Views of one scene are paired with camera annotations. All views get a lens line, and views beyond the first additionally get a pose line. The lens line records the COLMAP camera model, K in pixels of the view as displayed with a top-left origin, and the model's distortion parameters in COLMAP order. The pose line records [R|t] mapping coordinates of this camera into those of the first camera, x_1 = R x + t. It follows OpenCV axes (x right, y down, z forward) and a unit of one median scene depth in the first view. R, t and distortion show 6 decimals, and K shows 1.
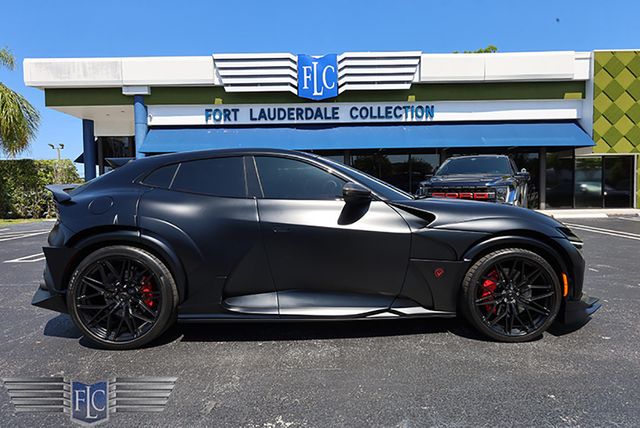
lens RADIAL K [[379.7, 0, 331.0], [0, 379.7, 211.0], [0, 0, 1]] dist [0.003620, -0.000278]
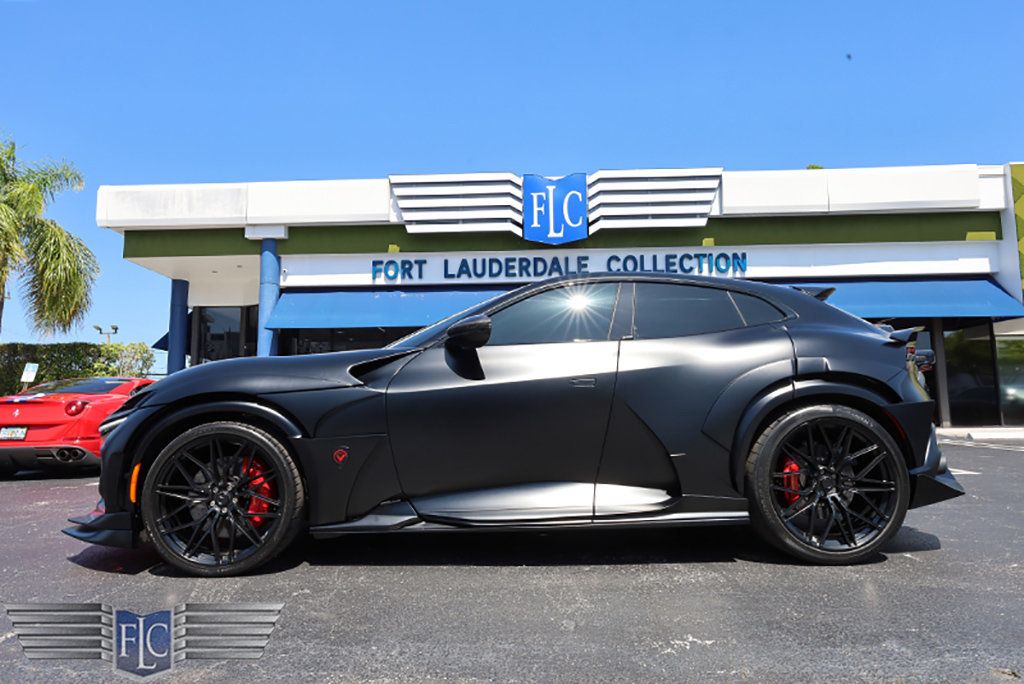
lens RADIAL K [[657.8, 0, 513.3], [0, 657.8, 343.5], [0, 0, 1]] dist [0.000042, 0.002537]
pose [[0.999111, -0.000763, -0.042151, -0.058202], [-0.005900, 0.987466, -0.157721, 0.034755], [0.041743, 0.157830, 0.986584, -0.029369]]
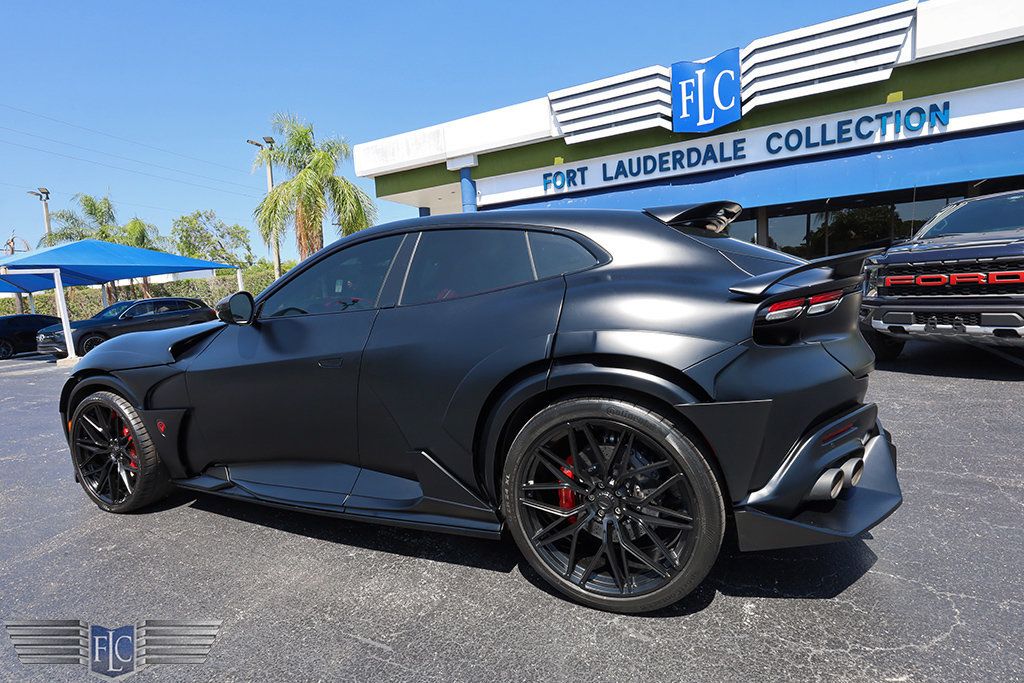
lens RADIAL K [[516.5, 0, 512.0], [0, 516.5, 341.5], [0, 0, 1]] dist [0.001744, 0.000001]
pose [[0.878212, 0.008698, -0.478193, 0.093640], [0.020176, 0.998271, 0.055210, -0.005402], [0.477847, -0.058133, 0.876518, 0.094181]]
